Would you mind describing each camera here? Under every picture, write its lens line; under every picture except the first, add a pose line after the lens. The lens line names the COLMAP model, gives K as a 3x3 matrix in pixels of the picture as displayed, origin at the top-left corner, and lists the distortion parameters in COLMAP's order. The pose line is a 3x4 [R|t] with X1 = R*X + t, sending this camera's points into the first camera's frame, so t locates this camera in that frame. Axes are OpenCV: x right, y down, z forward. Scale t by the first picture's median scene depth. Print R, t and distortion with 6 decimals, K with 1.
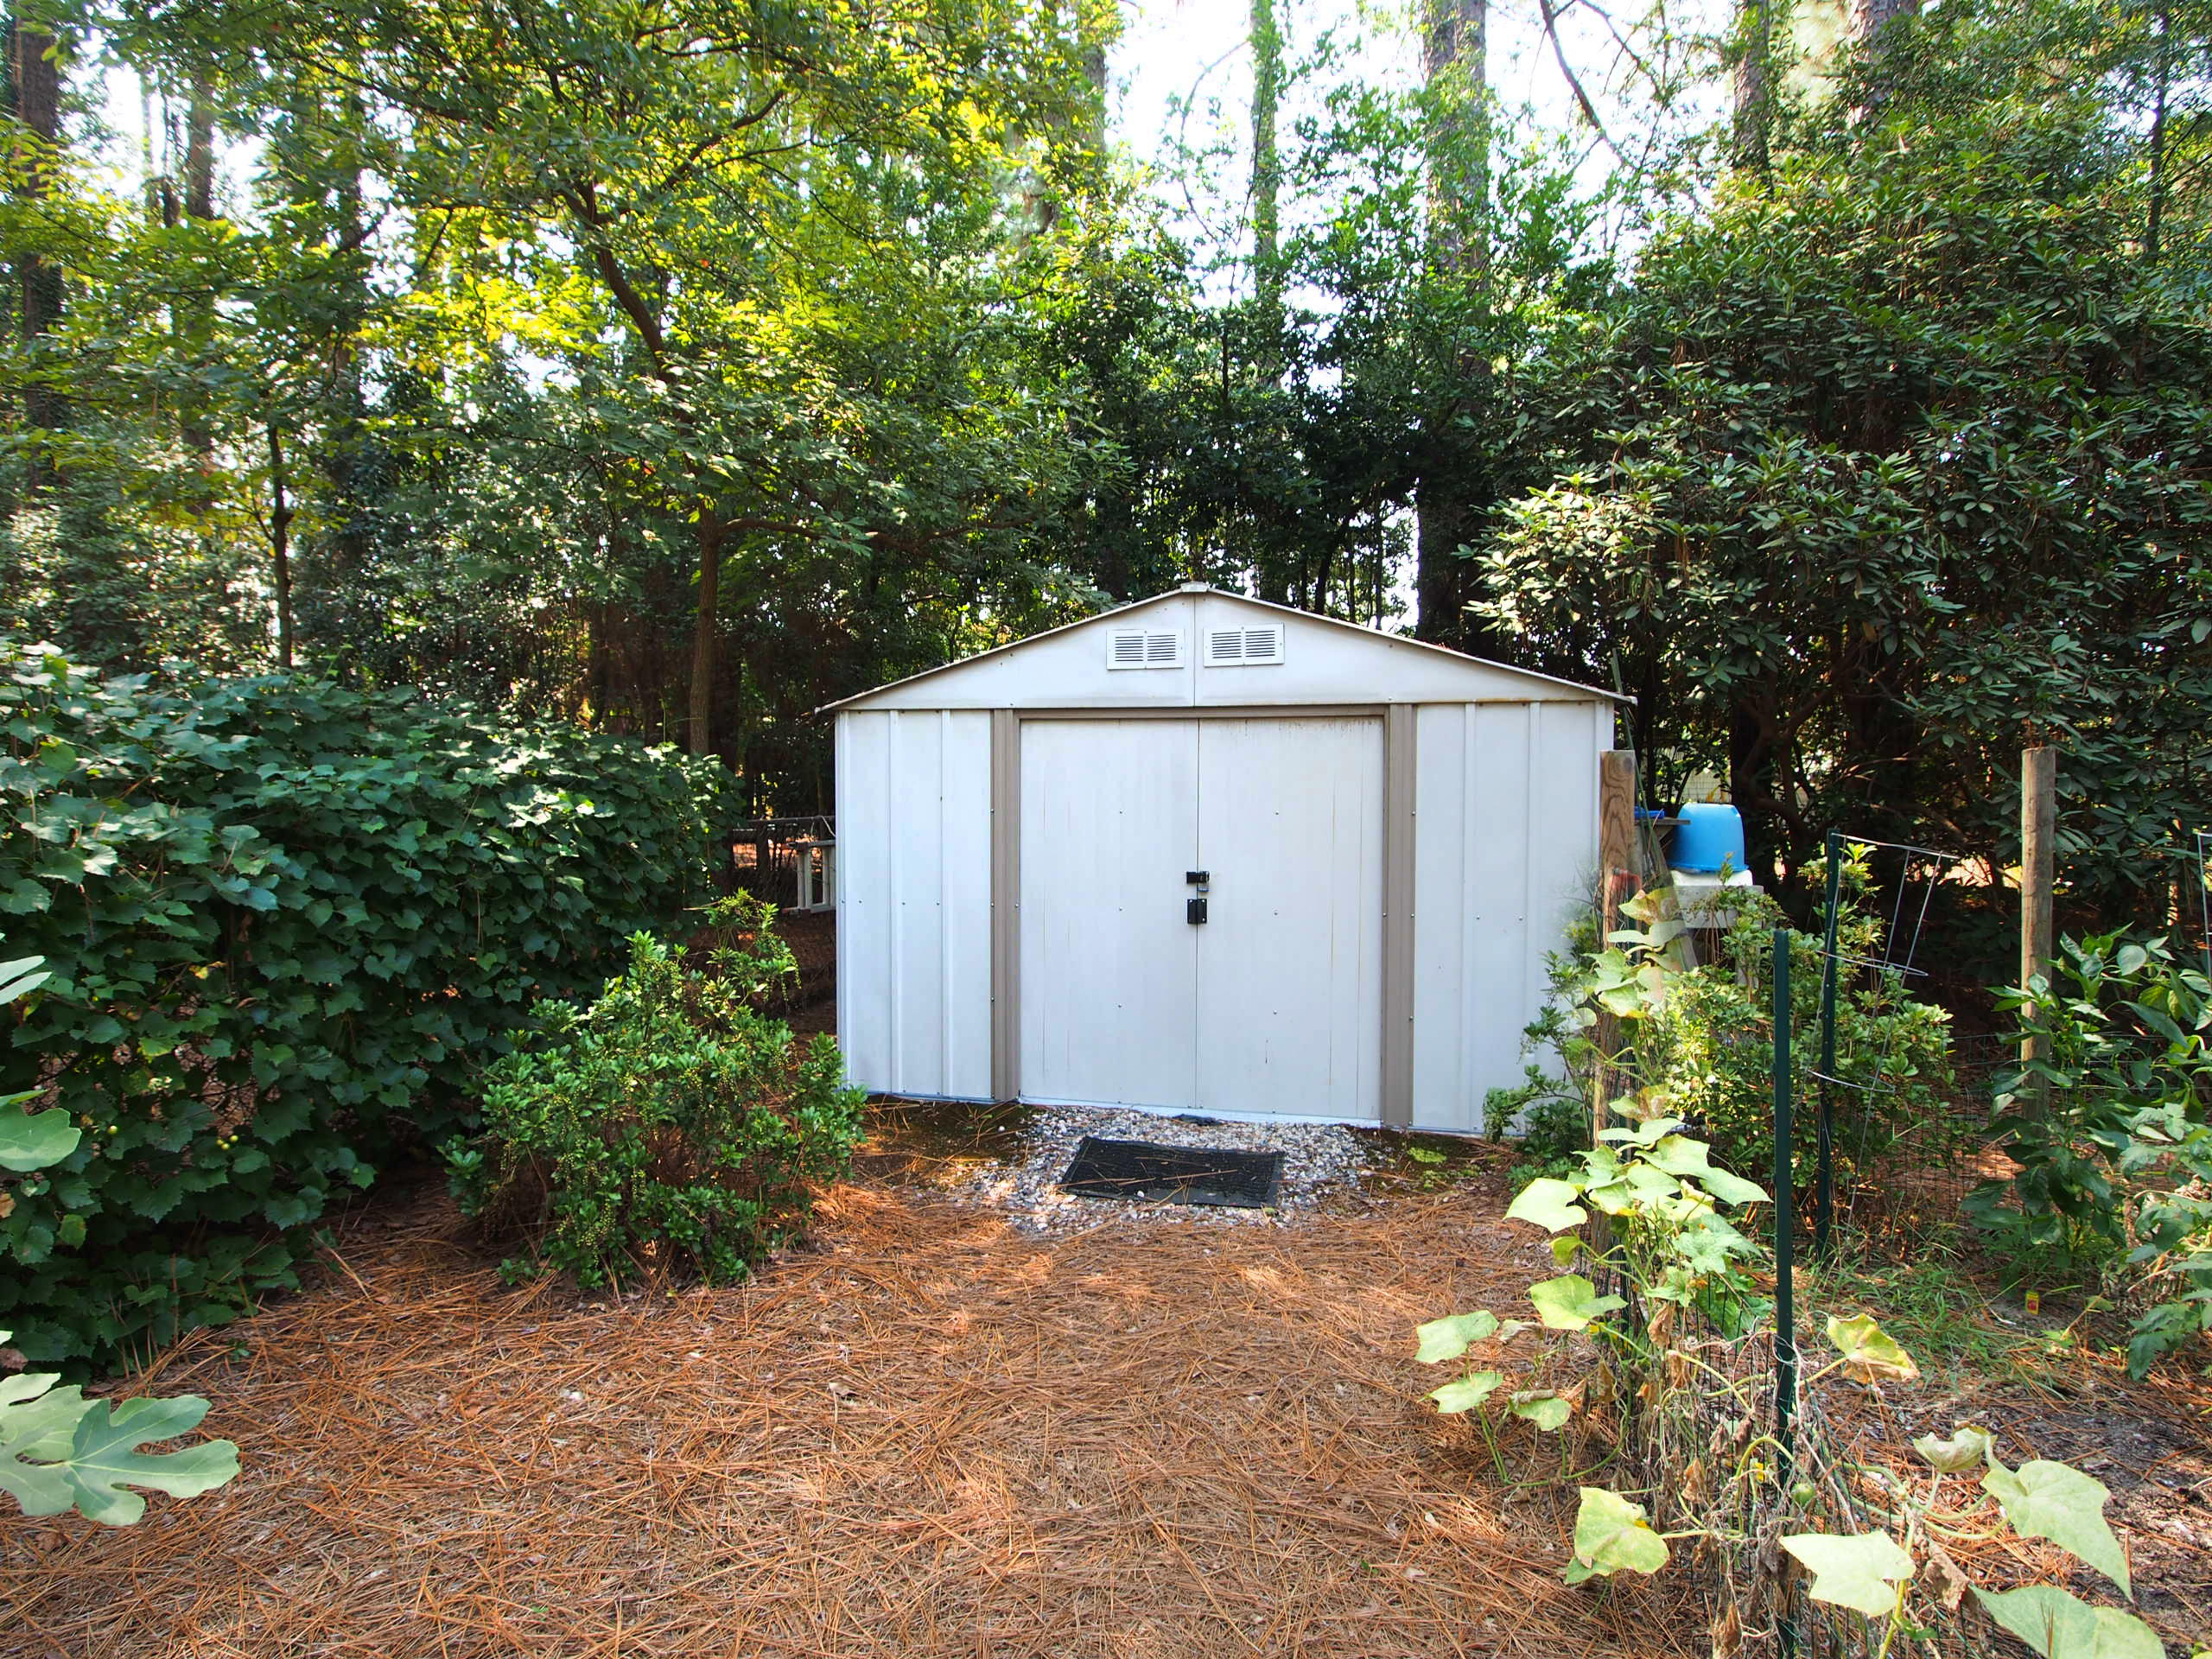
lens RADIAL K [[1194.2, 0, 1106.0], [0, 1194.2, 829.5], [0, 0, 1]] dist [-0.013228, -0.003153]
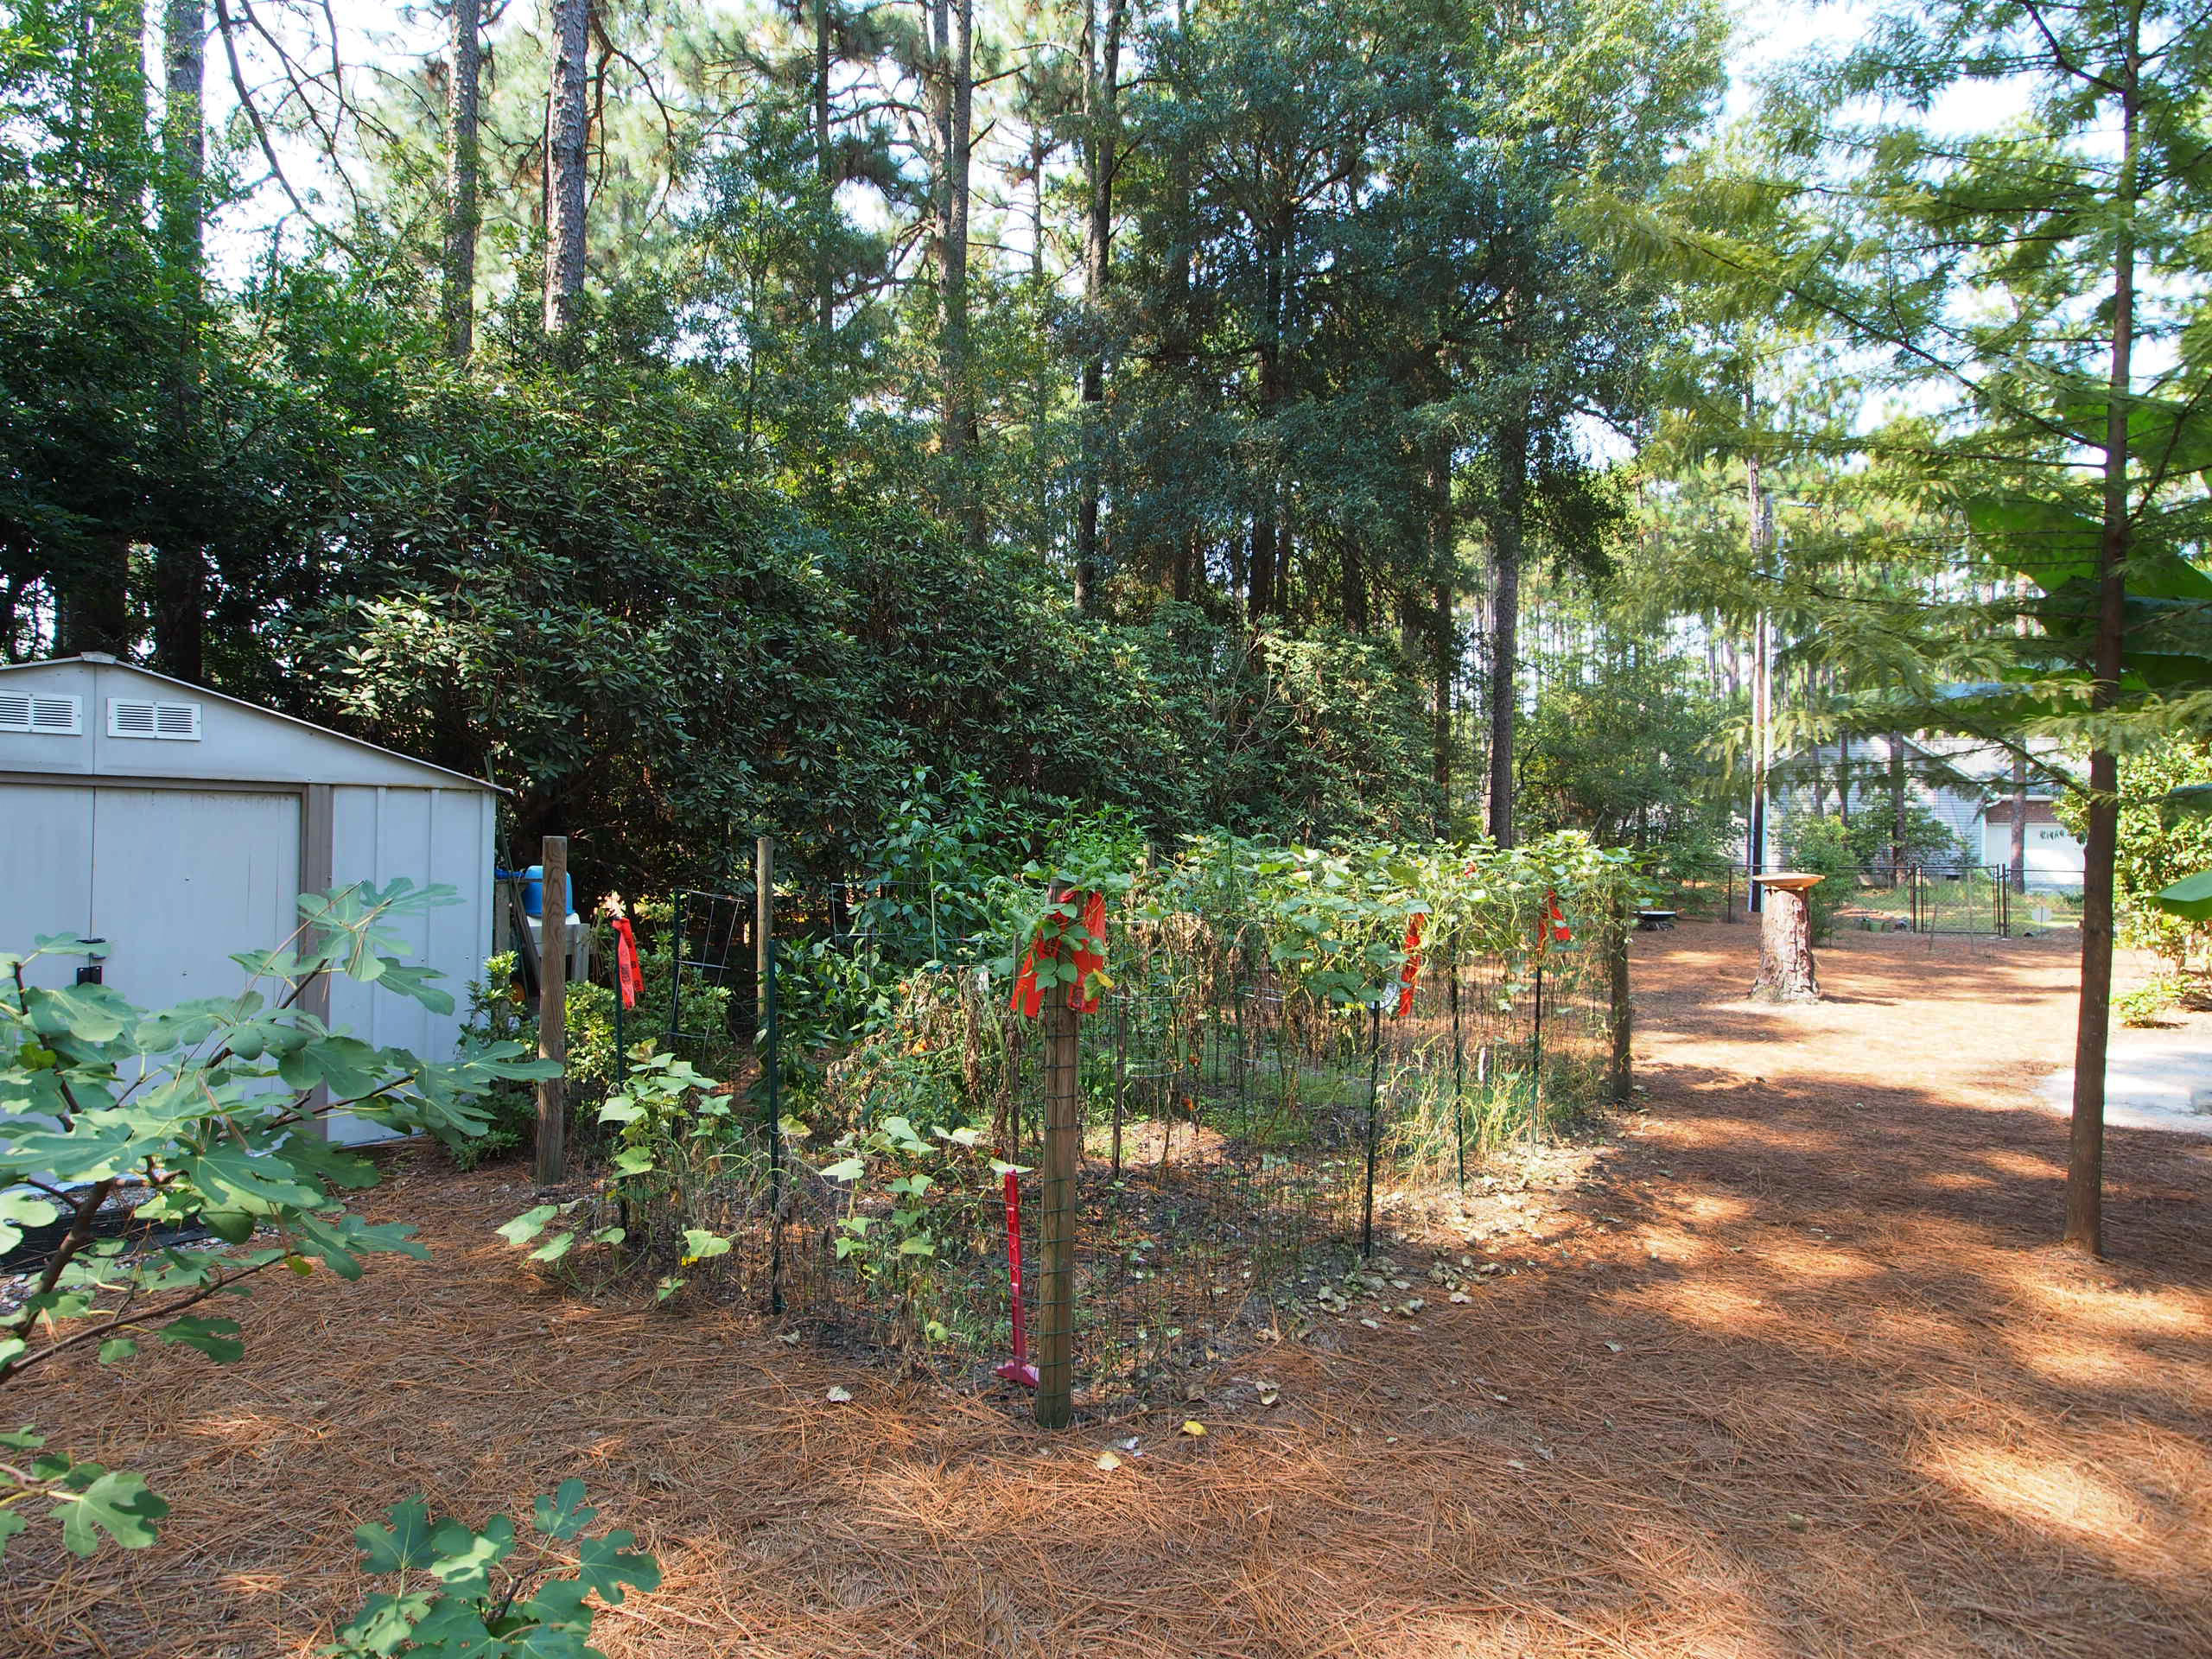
lens RADIAL K [[1194.2, 0, 1106.0], [0, 1194.2, 829.5], [0, 0, 1]] dist [-0.013228, -0.003153]
pose [[0.476319, 0.015273, 0.879140, -0.395590], [0.013499, 0.999604, -0.024680, -0.021177], [-0.879169, 0.023623, 0.475924, -0.223109]]
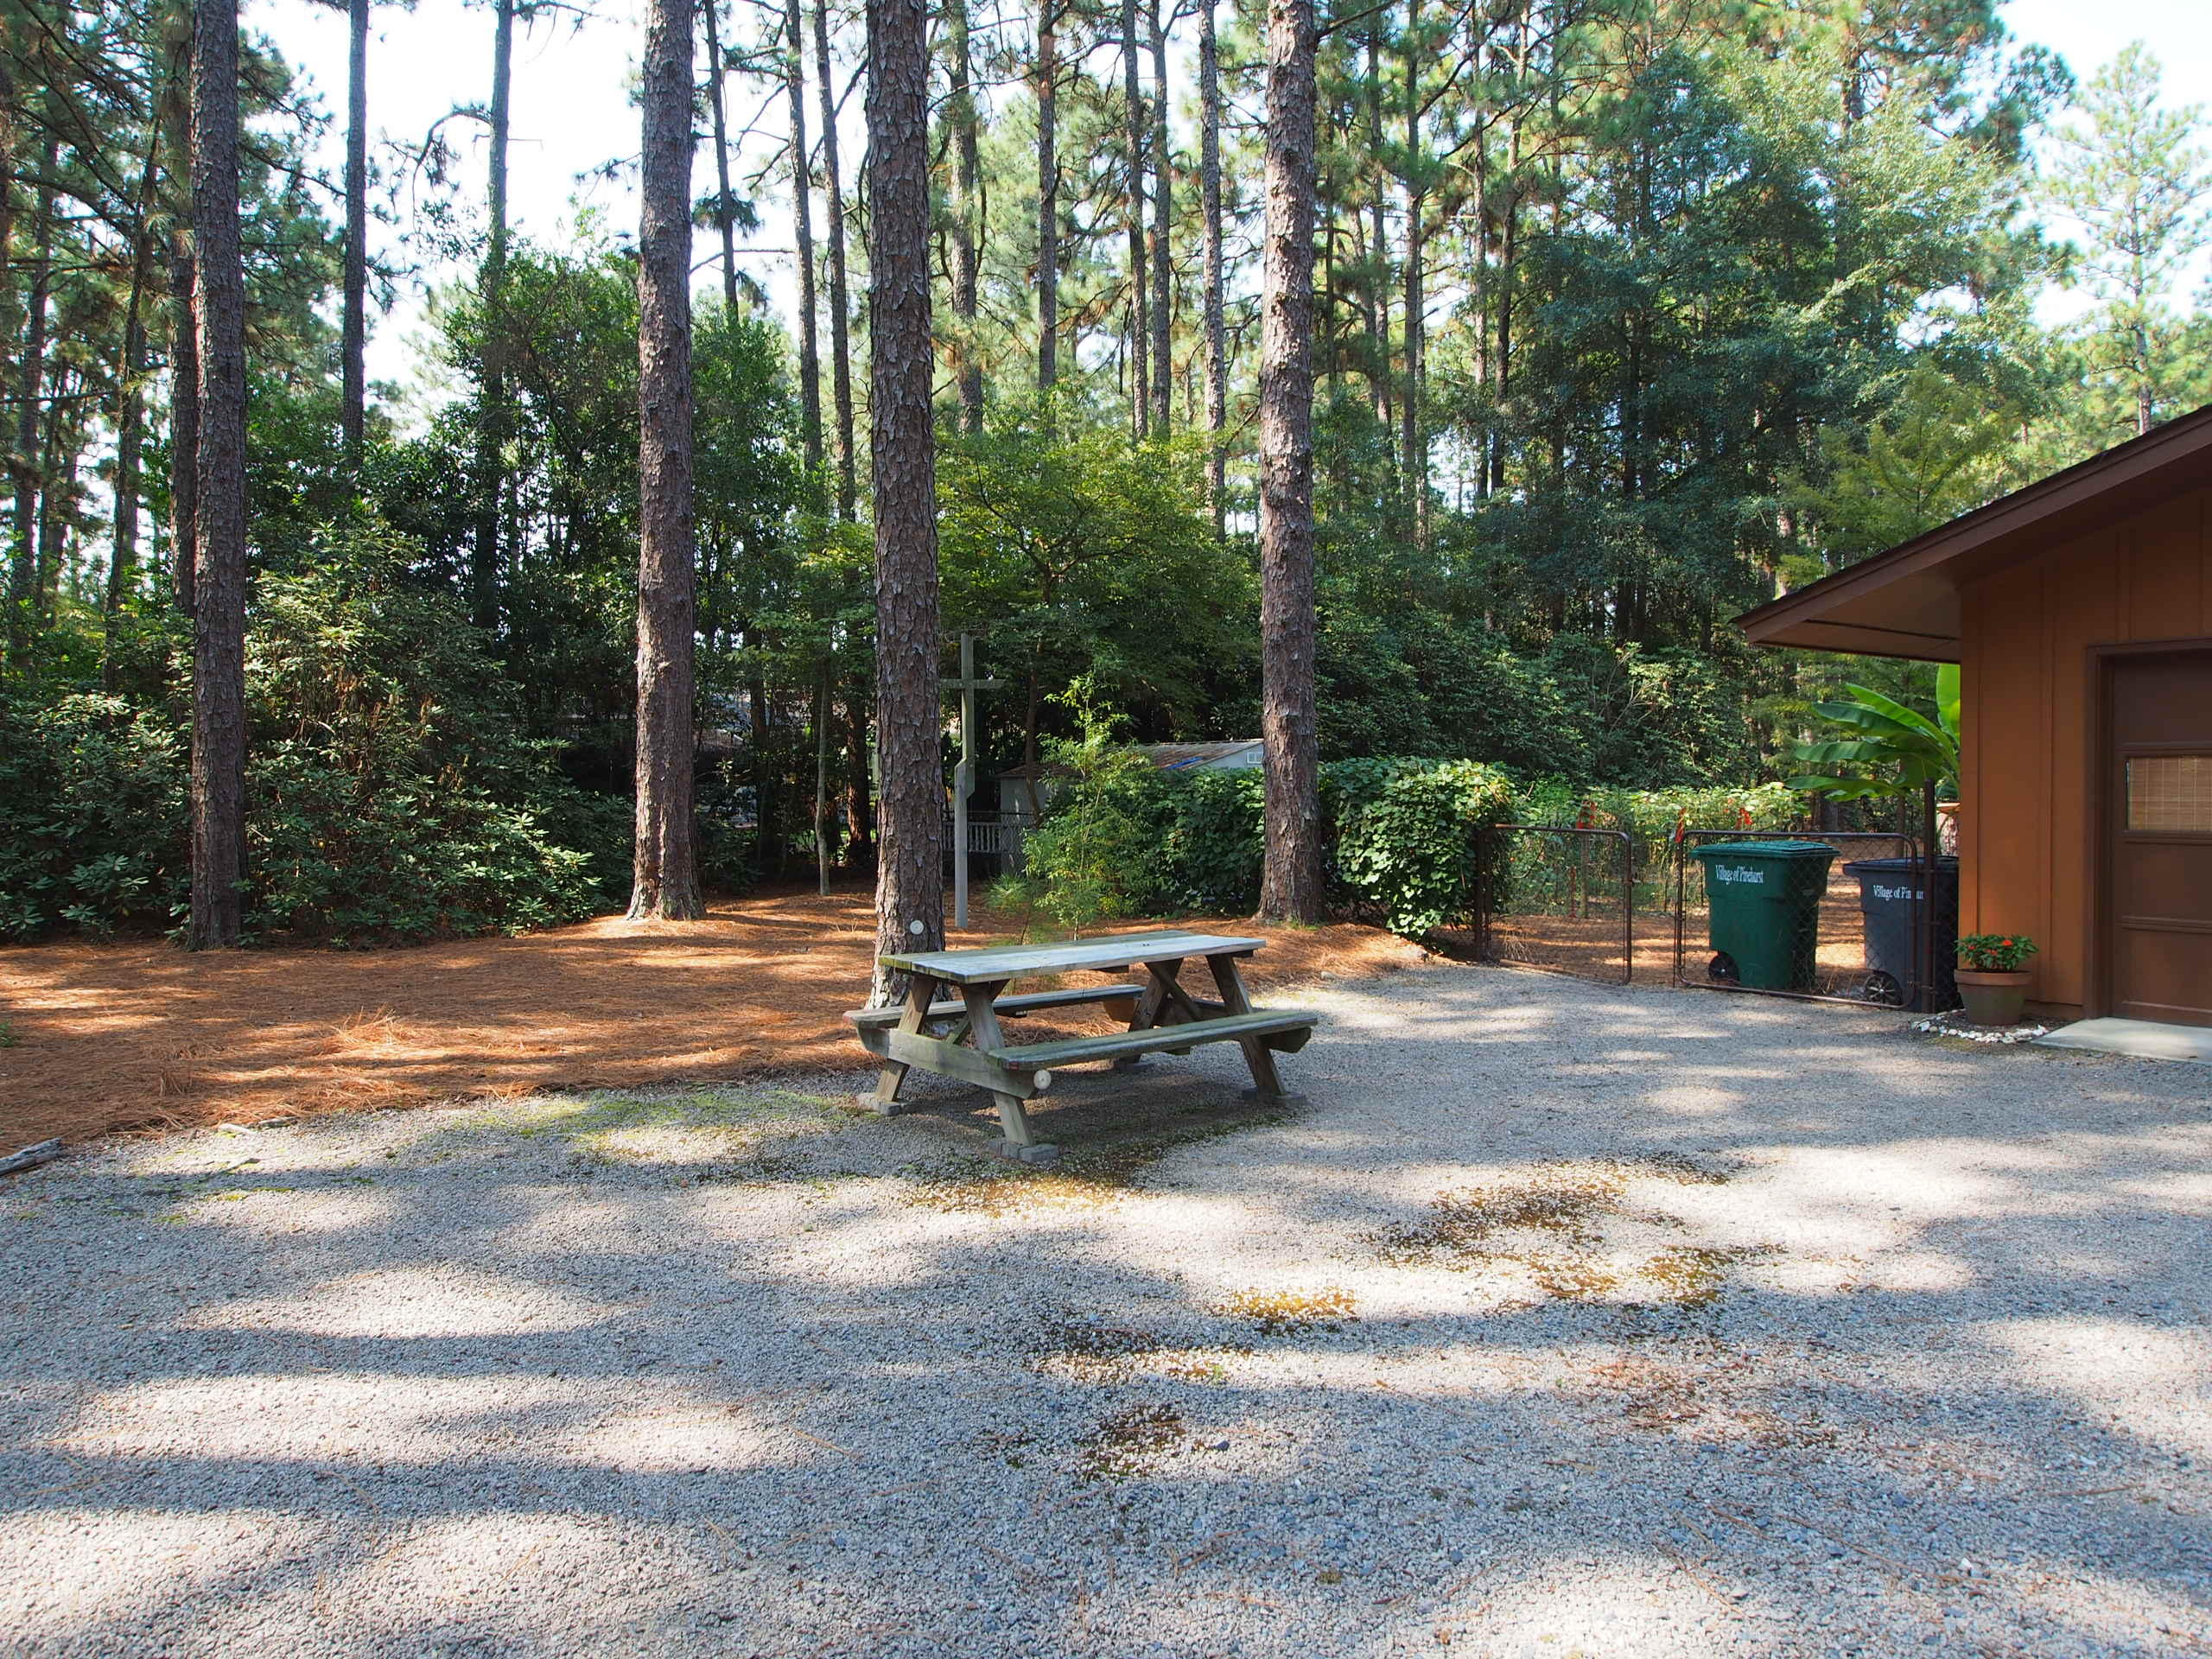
lens RADIAL K [[1433.7, 0, 1106.0], [0, 1433.7, 829.5], [0, 0, 1]] dist [-0.008606, -0.003874]
pose [[0.652173, -0.020681, 0.757788, -3.048839], [0.024087, 0.999688, 0.006553, 0.010981], [-0.757687, 0.013979, 0.652468, -1.208384]]
